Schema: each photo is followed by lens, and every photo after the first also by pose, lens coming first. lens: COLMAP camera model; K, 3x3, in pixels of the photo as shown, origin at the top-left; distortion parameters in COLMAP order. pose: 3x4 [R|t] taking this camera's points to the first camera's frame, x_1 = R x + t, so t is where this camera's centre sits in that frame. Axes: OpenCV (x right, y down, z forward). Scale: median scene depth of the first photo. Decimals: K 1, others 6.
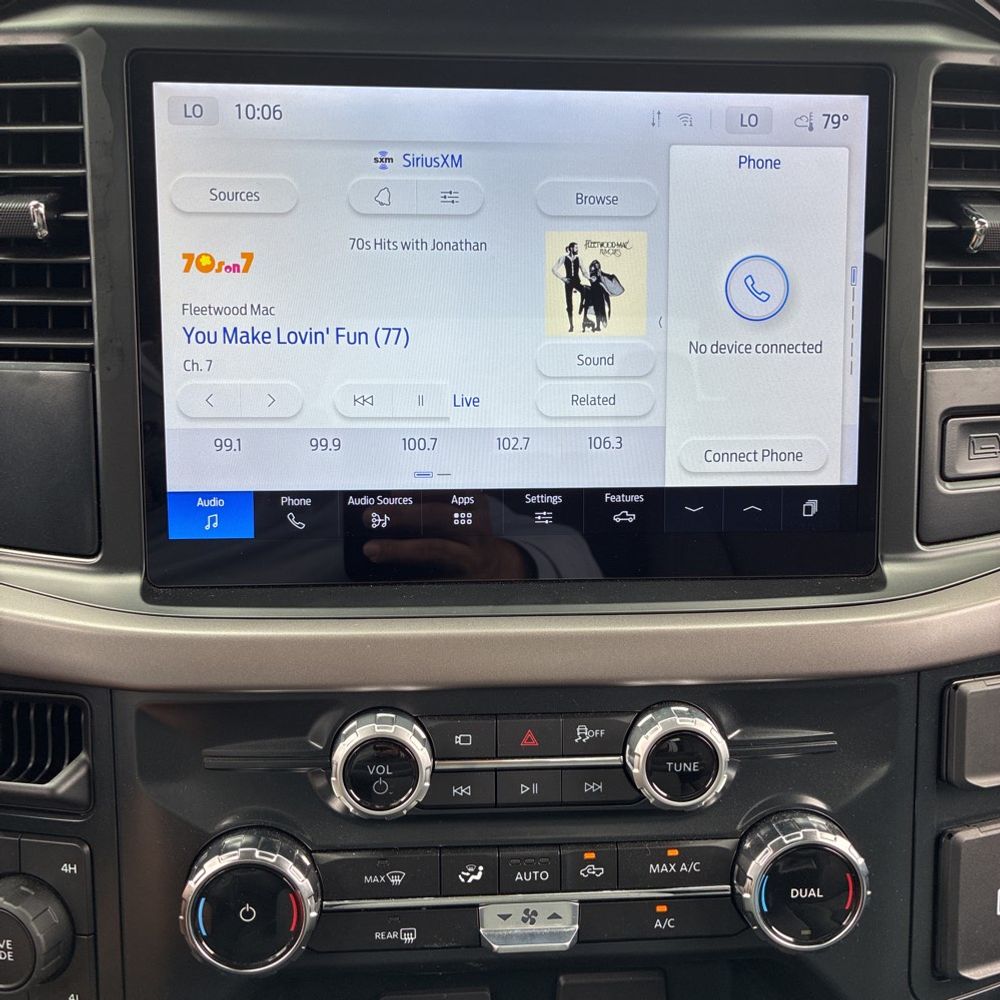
lens RADIAL K [[1012.6, 0, 487.9], [0, 1012.6, 498.9], [0, 0, 1]] dist [0.036934, -0.038422]
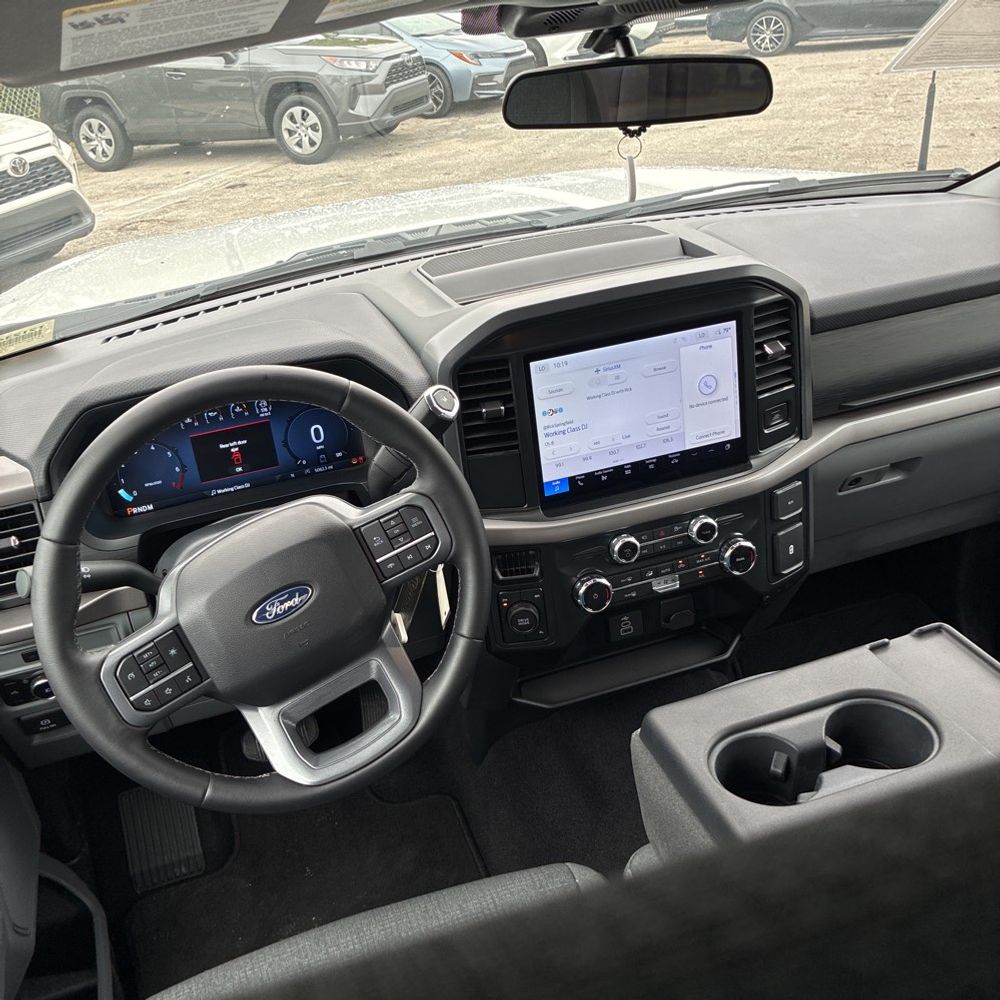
lens RADIAL K [[1003.5, 0, 497.2], [0, 1003.5, 502.6], [0, 0, 1]] dist [0.141742, -0.453639]
pose [[0.965070, -0.194479, 0.175551, -1.038982], [0.144689, 0.954238, 0.261717, -0.808805], [-0.218416, -0.227175, 0.949045, -2.021157]]
